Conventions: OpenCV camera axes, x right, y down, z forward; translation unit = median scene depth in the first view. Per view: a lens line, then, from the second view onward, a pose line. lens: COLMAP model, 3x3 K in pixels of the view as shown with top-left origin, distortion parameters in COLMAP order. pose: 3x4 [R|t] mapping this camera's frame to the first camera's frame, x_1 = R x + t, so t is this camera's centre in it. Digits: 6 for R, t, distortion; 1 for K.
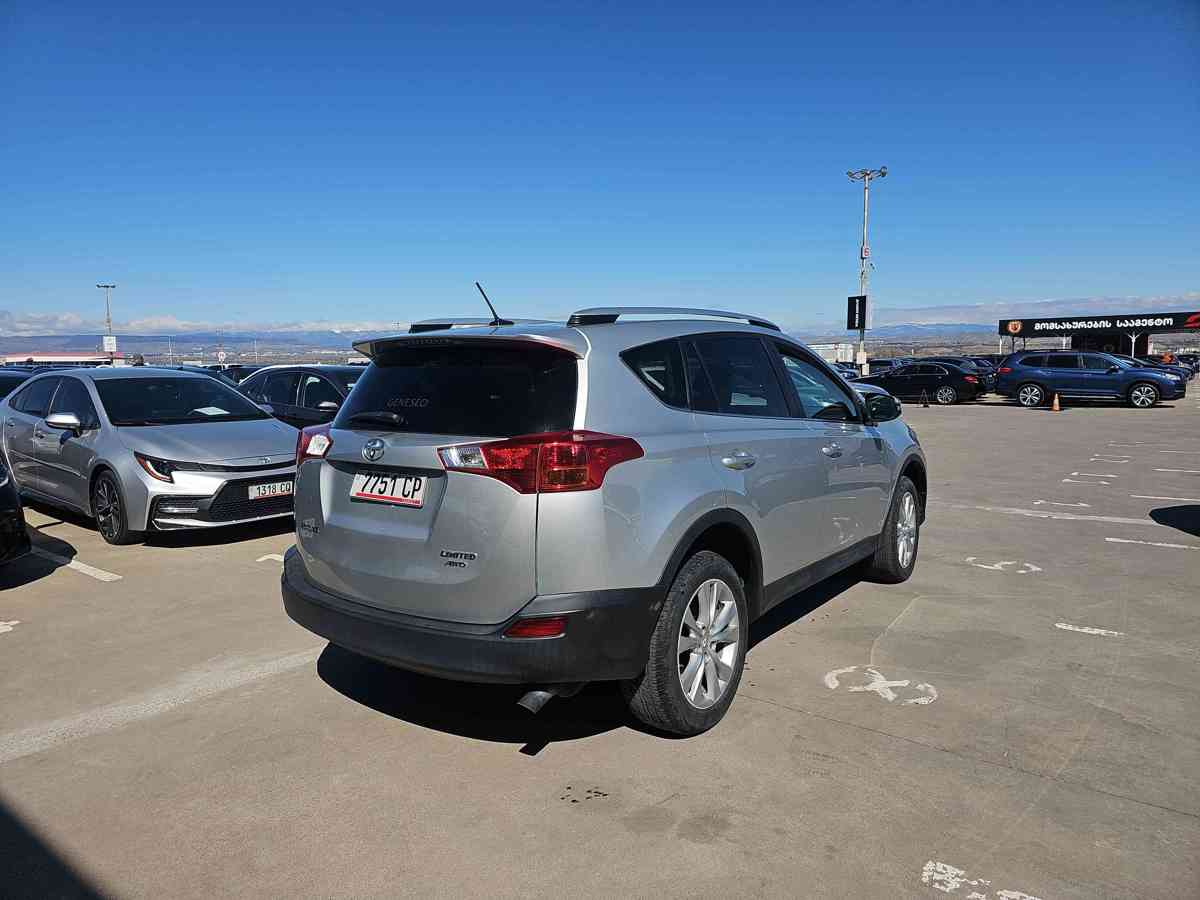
lens RADIAL K [[792.6, 0, 587.7], [0, 792.6, 449.7], [0, 0, 1]] dist [0.024538, -0.001889]
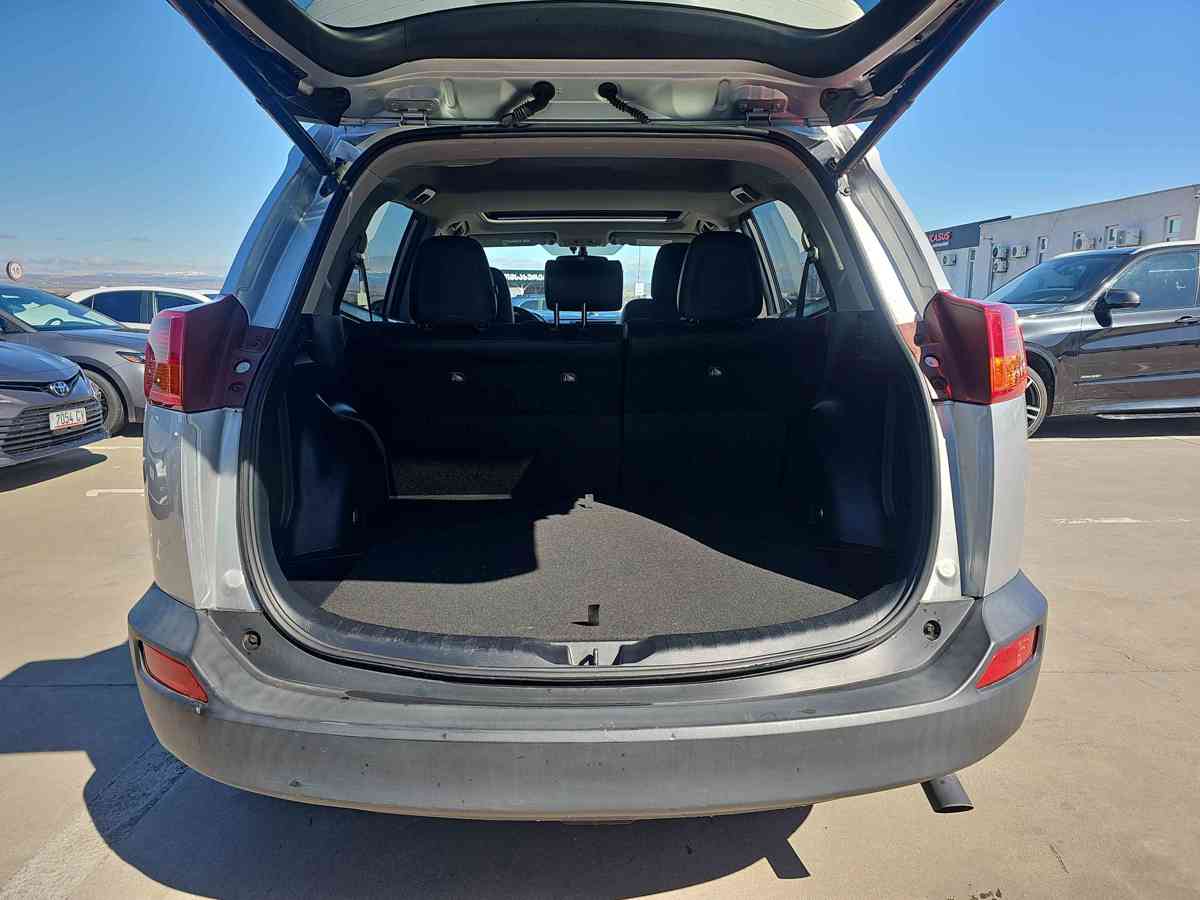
lens RADIAL K [[778.0, 0, 592.4], [0, 778.0, 446.0], [0, 0, 1]] dist [0.021465, -0.000869]
pose [[0.767758, -0.089822, 0.634413, -0.527276], [0.051408, 0.995569, 0.078742, 0.026223], [-0.638674, -0.027841, 0.768973, 0.689904]]
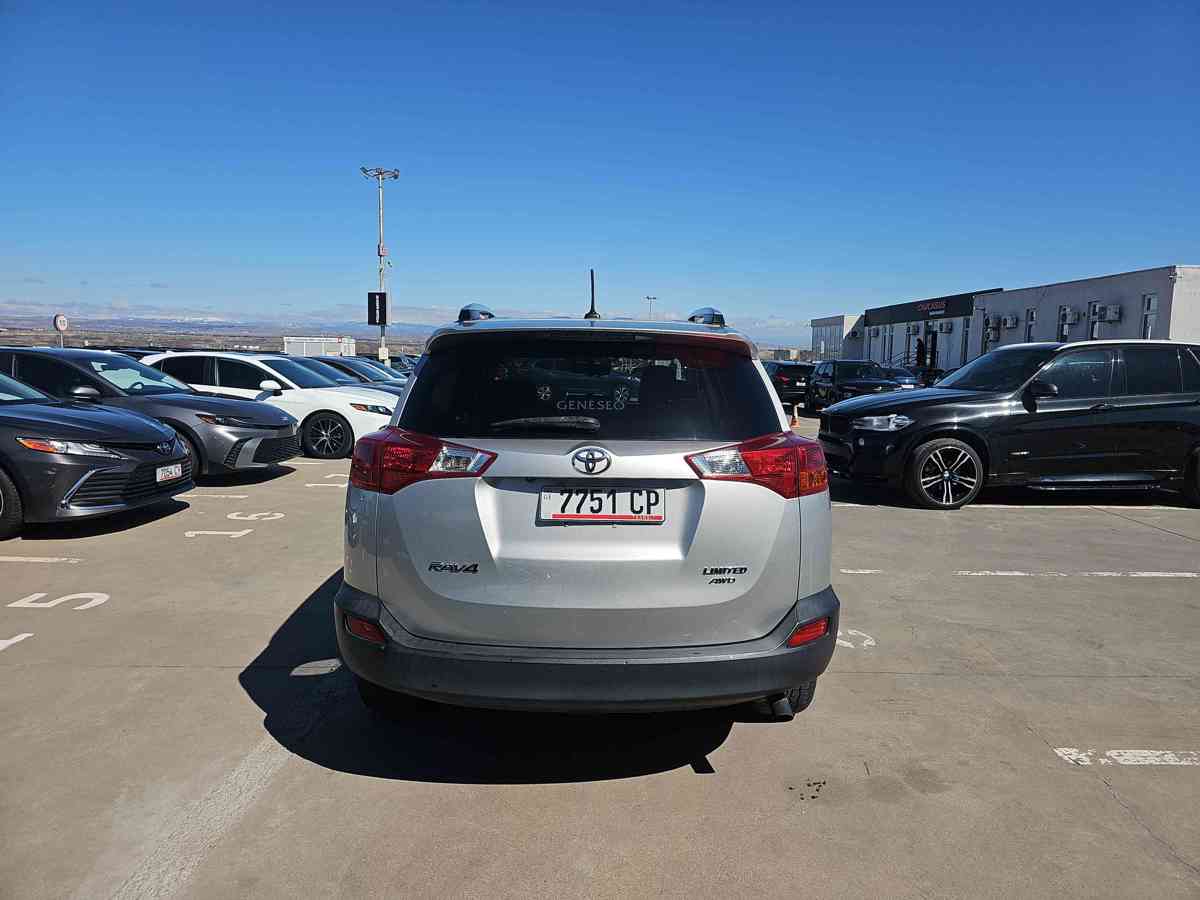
lens RADIAL K [[792.6, 0, 587.7], [0, 792.6, 449.7], [0, 0, 1]] dist [0.024538, -0.001889]
pose [[0.780628, -0.037326, 0.623881, -0.787998], [0.032307, 0.999290, 0.019363, -0.027639], [-0.624161, 0.005041, 0.781280, 0.350275]]
